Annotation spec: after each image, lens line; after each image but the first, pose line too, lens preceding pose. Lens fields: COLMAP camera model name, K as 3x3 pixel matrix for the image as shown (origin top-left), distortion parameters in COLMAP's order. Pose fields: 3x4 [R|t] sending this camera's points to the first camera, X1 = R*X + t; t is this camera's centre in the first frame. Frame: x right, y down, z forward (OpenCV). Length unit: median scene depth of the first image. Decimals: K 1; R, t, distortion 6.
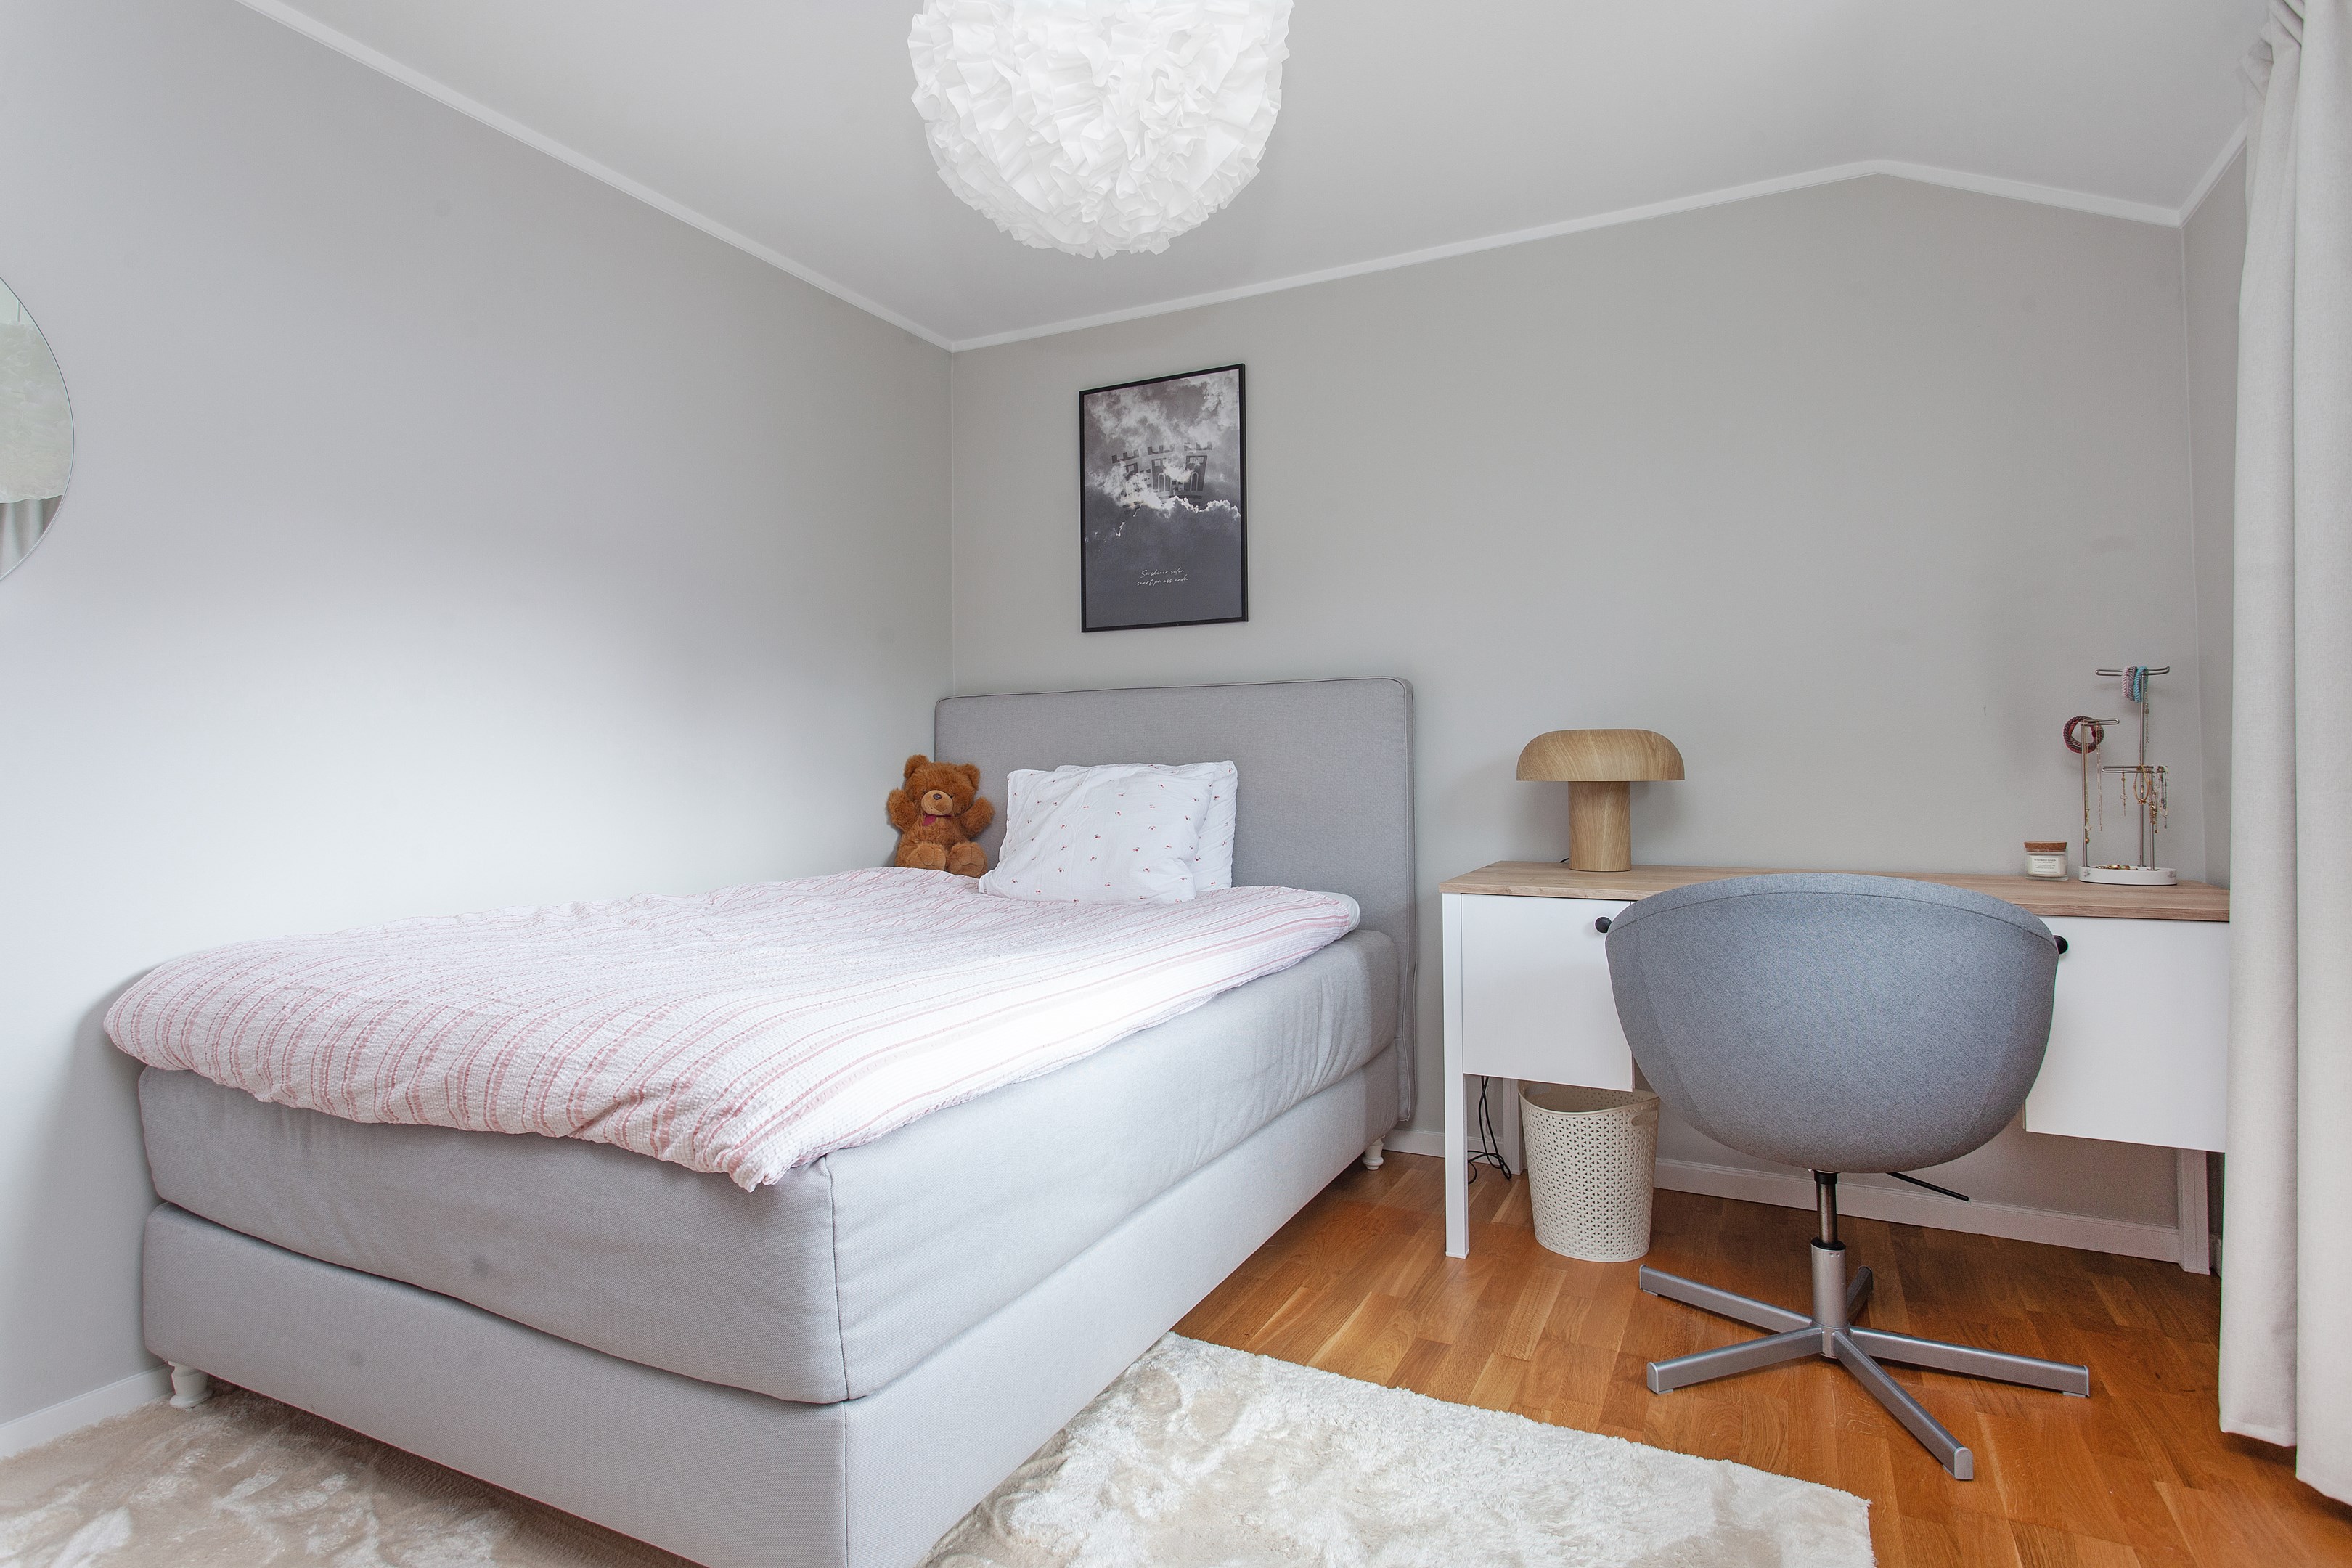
lens RADIAL K [[1185.8, 0, 1178.4], [0, 1185.8, 774.6], [0, 0, 1]] dist [-0.005270, 0.002850]
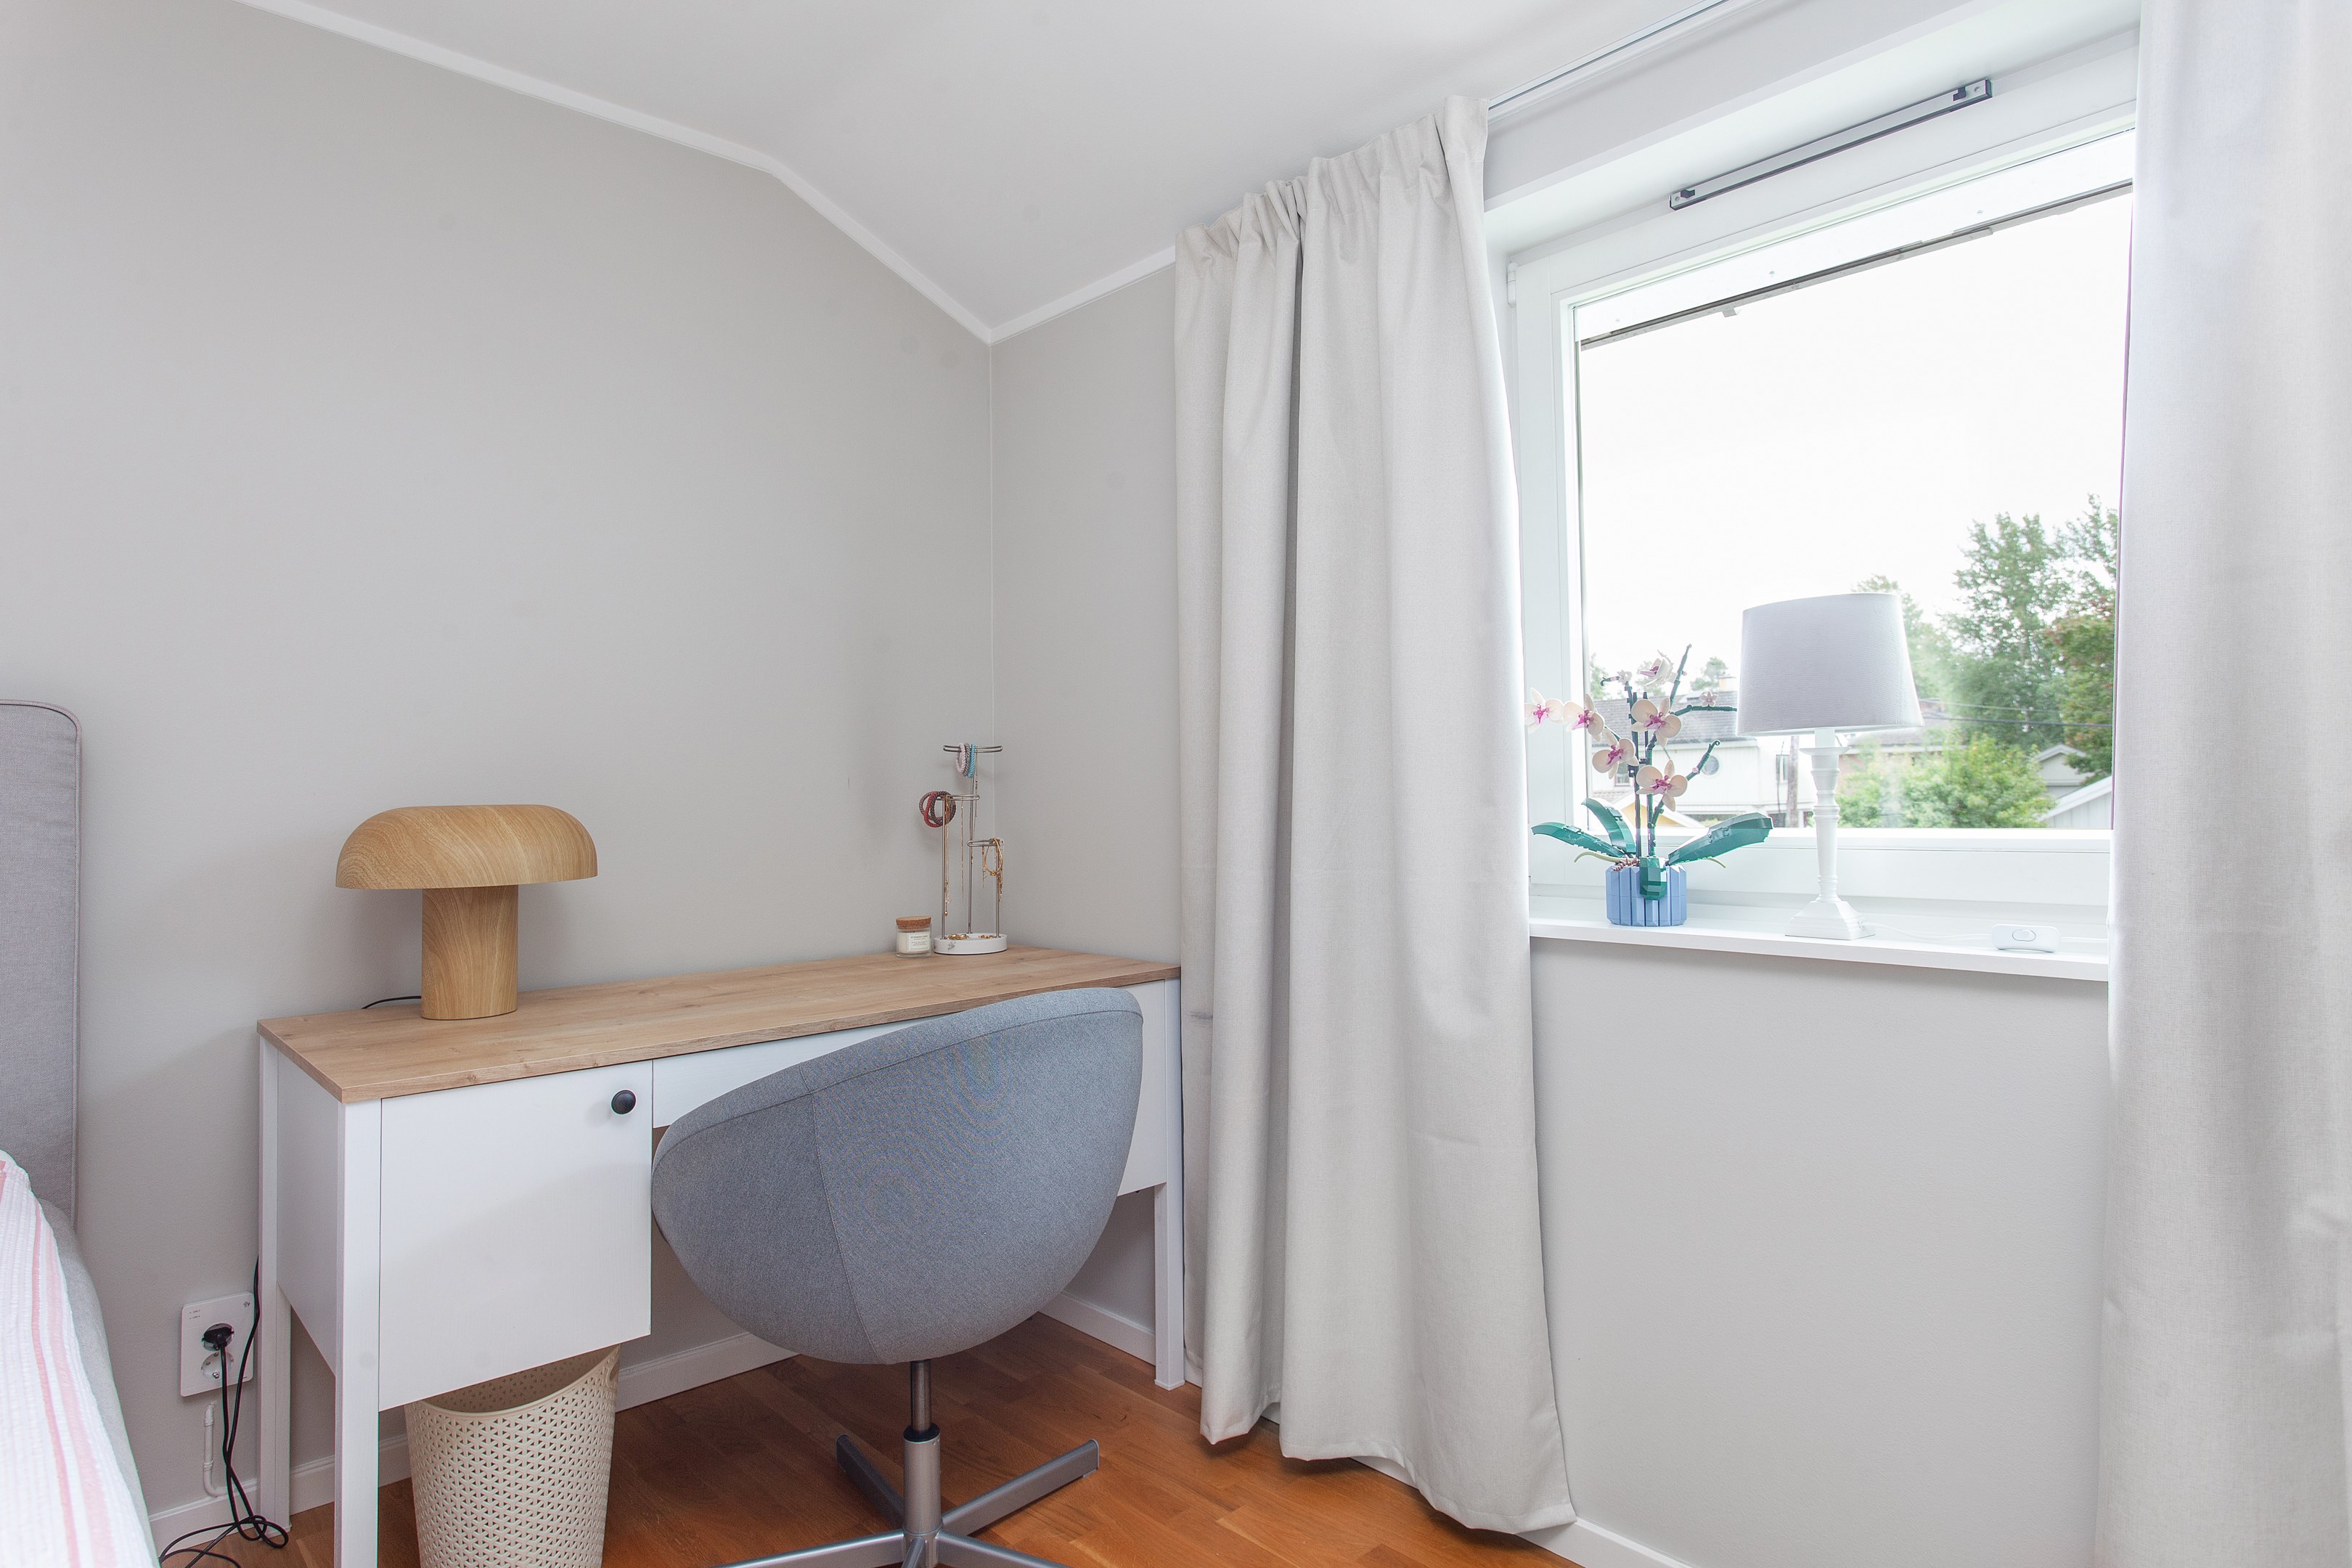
lens RADIAL K [[1298.5, 0, 1176.1], [0, 1298.5, 782.3], [0, 0, 1]] dist [-0.005376, 0.000168]
pose [[0.383331, 0.010482, 0.923551, -0.190172], [0.016348, 0.999702, -0.018132, -0.034012], [-0.923466, 0.022049, 0.383046, 0.390009]]
